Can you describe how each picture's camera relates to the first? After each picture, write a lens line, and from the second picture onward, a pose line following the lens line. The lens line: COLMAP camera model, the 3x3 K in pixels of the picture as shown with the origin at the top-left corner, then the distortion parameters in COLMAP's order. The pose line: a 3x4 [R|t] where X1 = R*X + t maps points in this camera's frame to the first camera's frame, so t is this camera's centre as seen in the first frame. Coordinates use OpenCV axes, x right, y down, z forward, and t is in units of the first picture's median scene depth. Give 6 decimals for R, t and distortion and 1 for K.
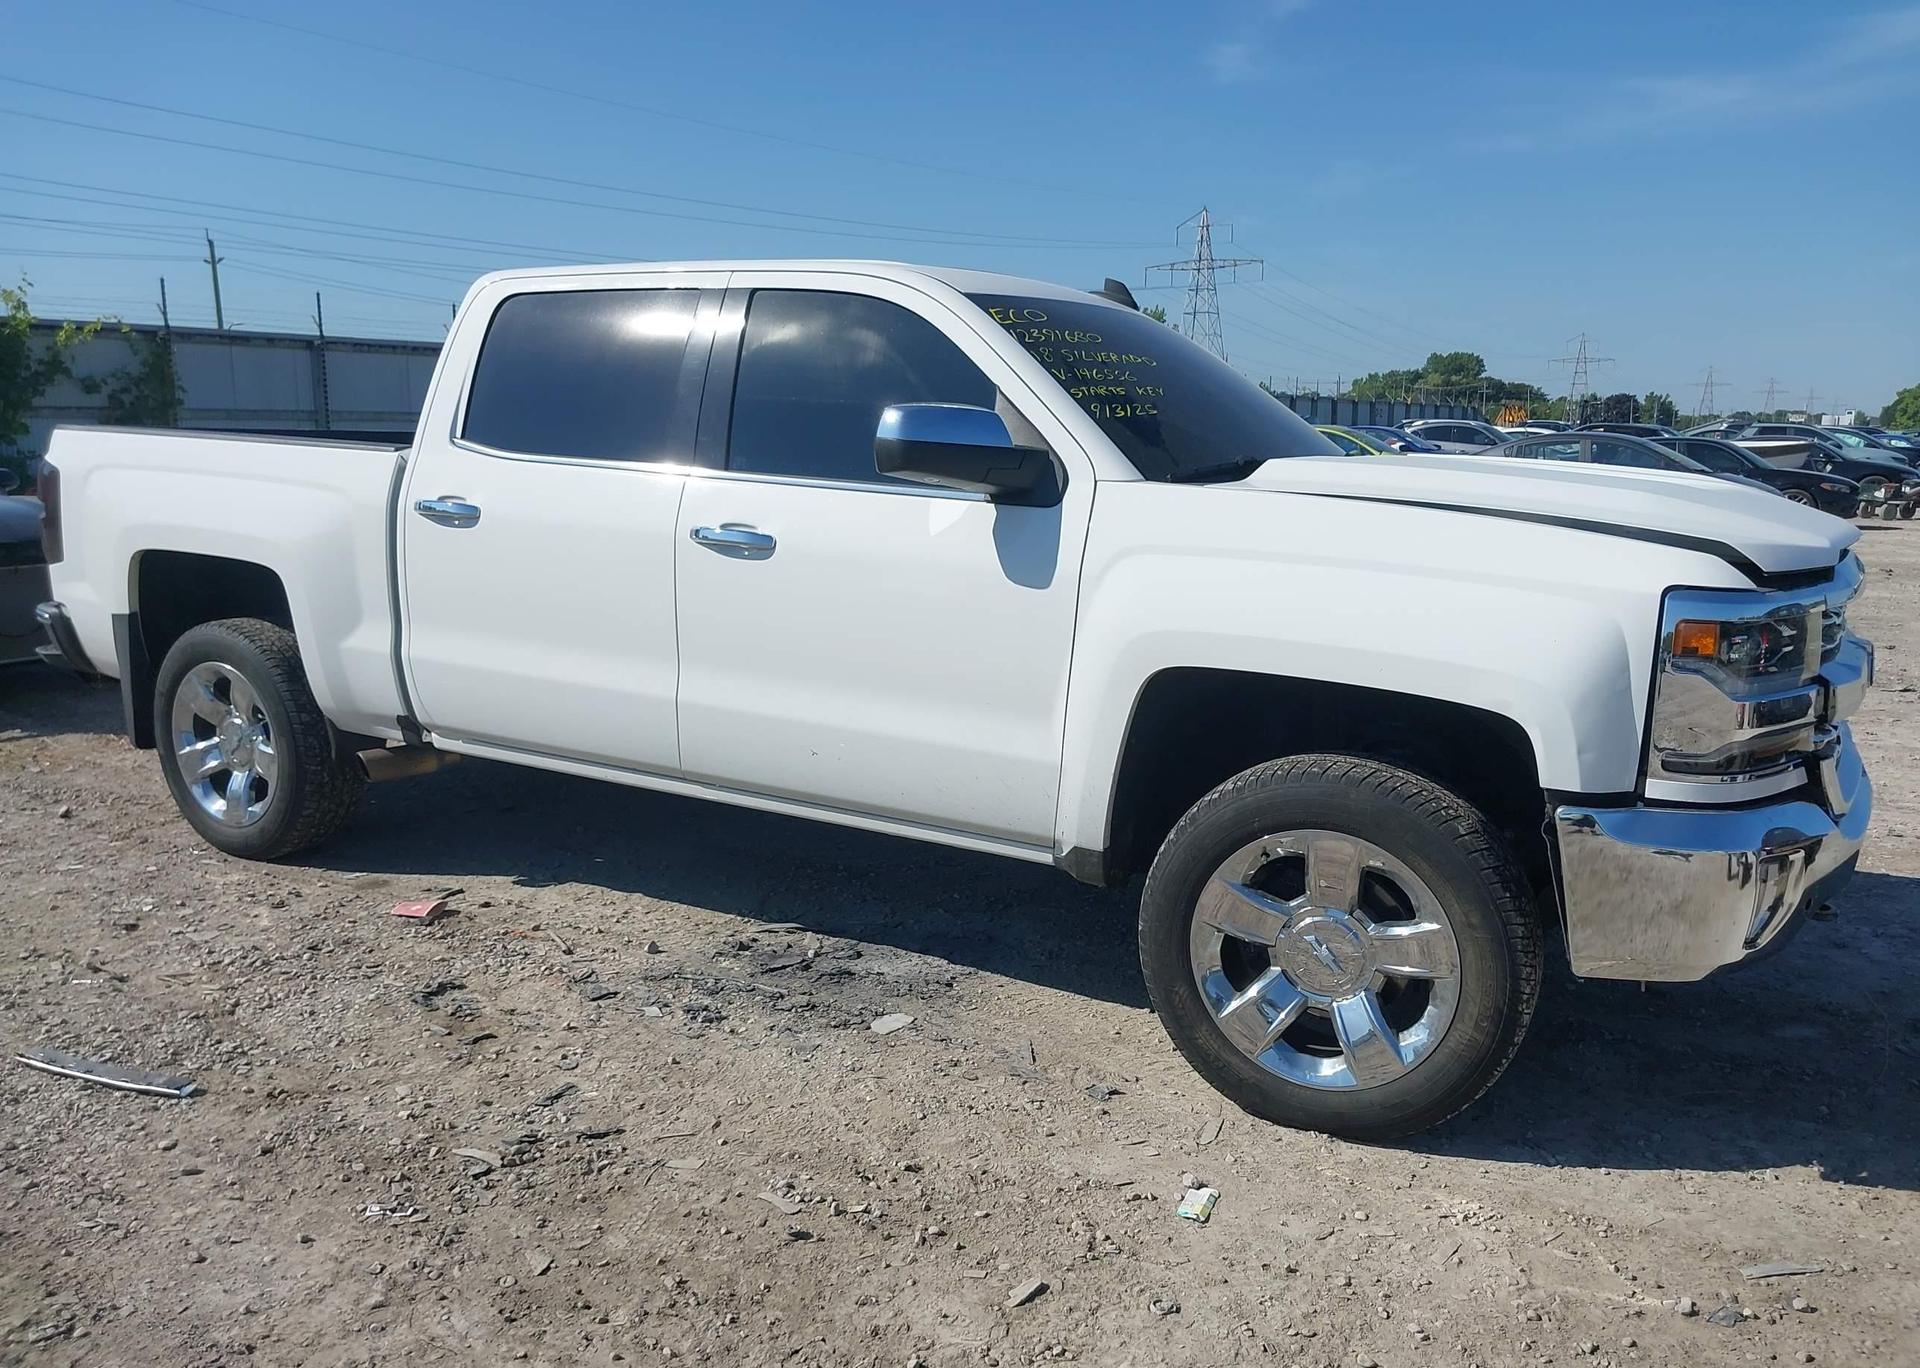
lens RADIAL K [[1532.8, 0, 966.3], [0, 1532.8, 702.3], [0, 0, 1]] dist [0.072348, -0.123130]
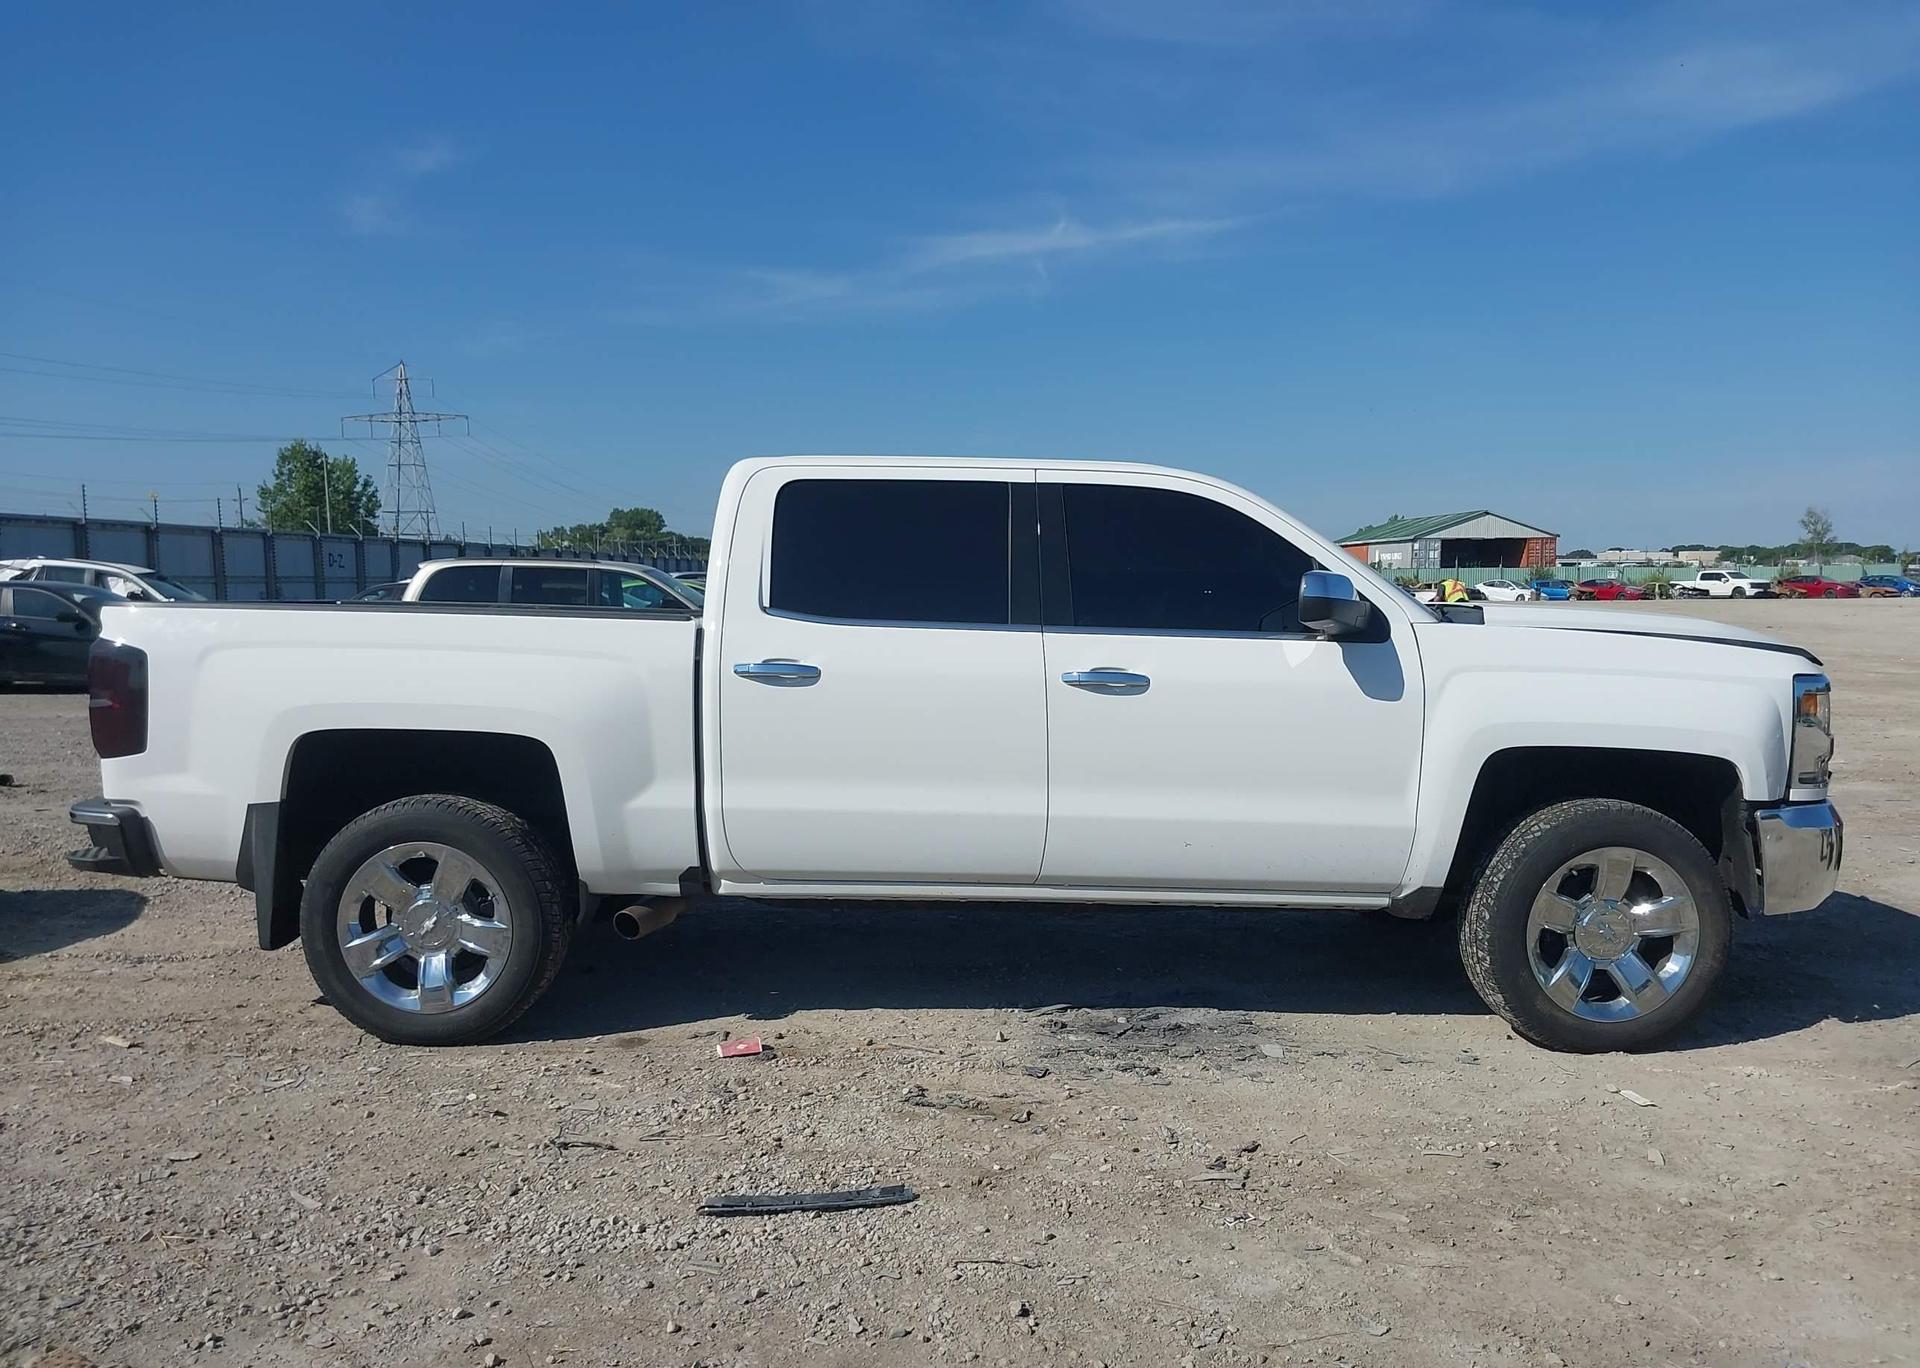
lens RADIAL K [[1542.2, 0, 960.0], [0, 1542.2, 684.0], [0, 0, 1]] dist [0.015360, -0.013457]
pose [[0.865242, -0.046065, 0.499233, -0.828462], [0.099723, 0.991686, -0.081330, -0.012313], [-0.491336, 0.120155, 0.862642, -0.015961]]
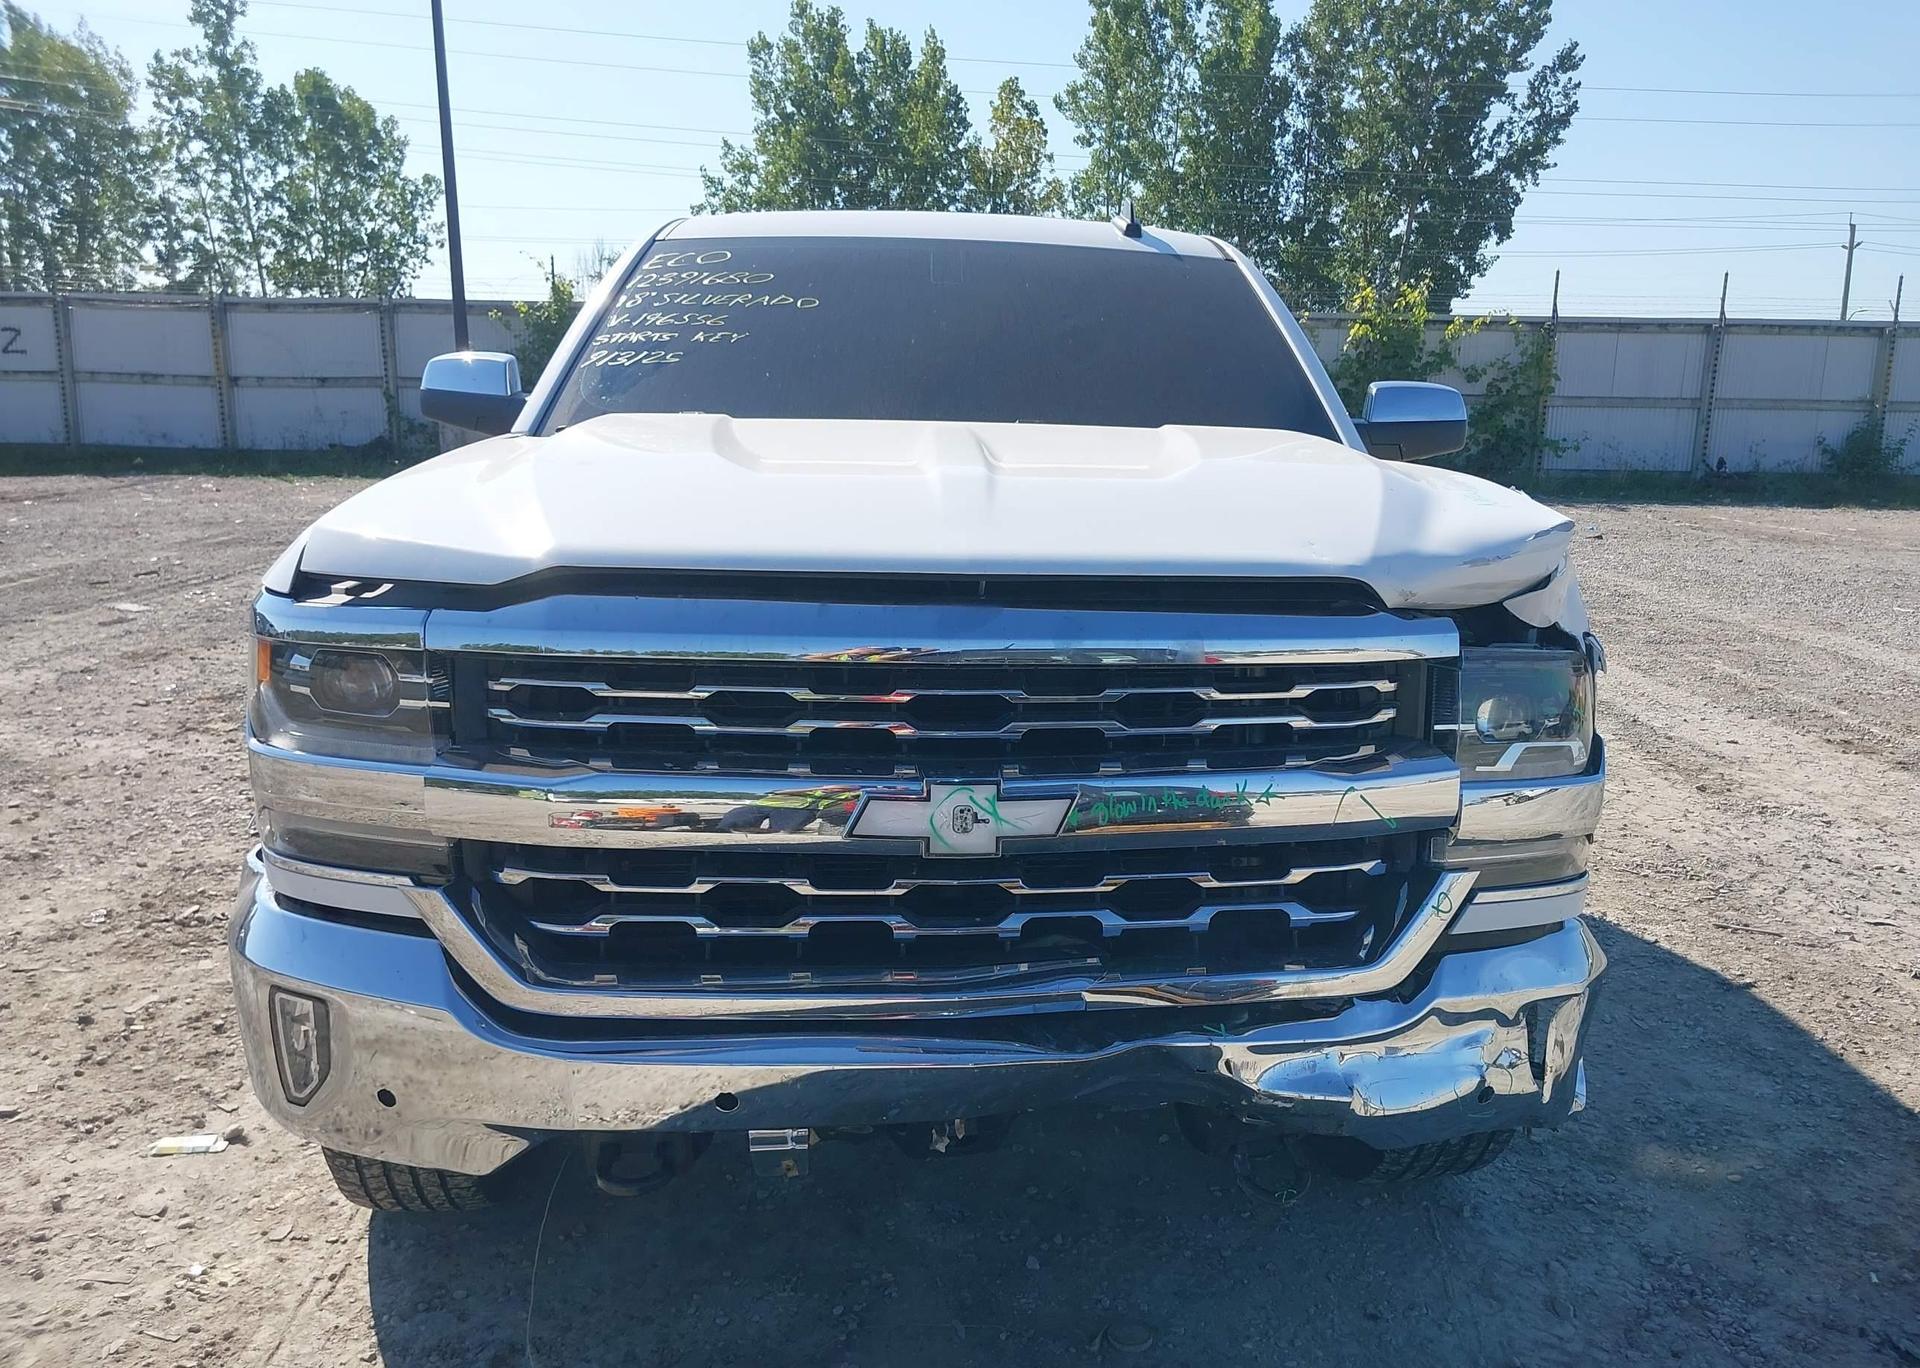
lens RADIAL K [[1542.2, 0, 960.0], [0, 1542.2, 684.0], [0, 0, 1]] dist [0.015360, -0.013457]
pose [[0.513720, 0.156645, -0.843537, 0.866498], [-0.163410, 0.983058, 0.083035, -0.096605], [0.842252, 0.095186, 0.530614, 0.614884]]
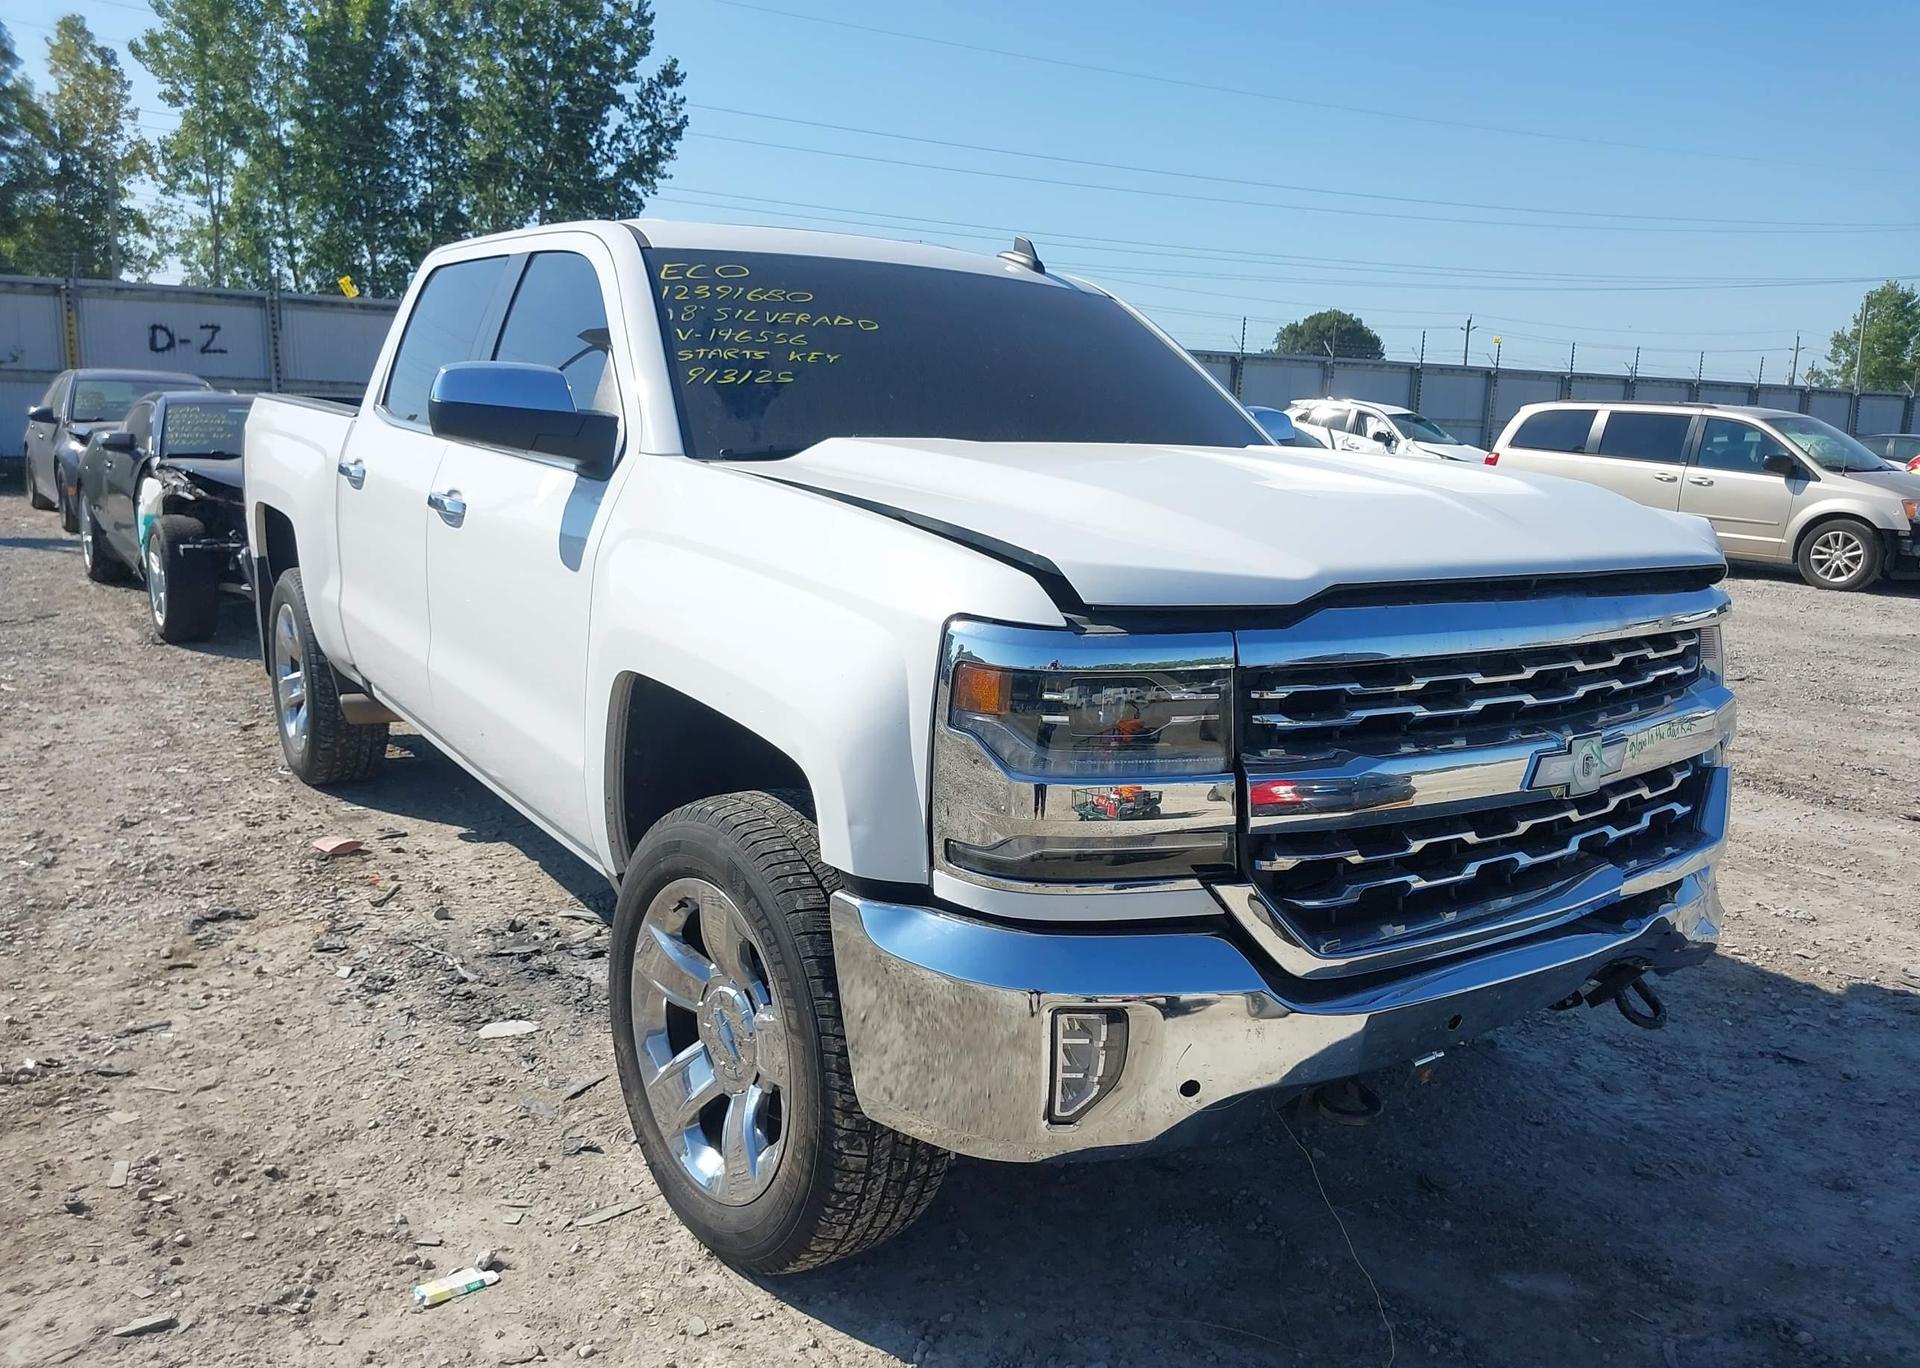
lens RADIAL K [[1556.4, 0, 962.3], [0, 1556.4, 680.5], [0, 0, 1]] dist [-0.003489, 0.009789]
pose [[0.897109, 0.093605, -0.431779, 0.537032], [-0.100517, 0.994912, 0.006843, -0.033166], [0.430222, 0.037262, 0.901954, 0.234134]]
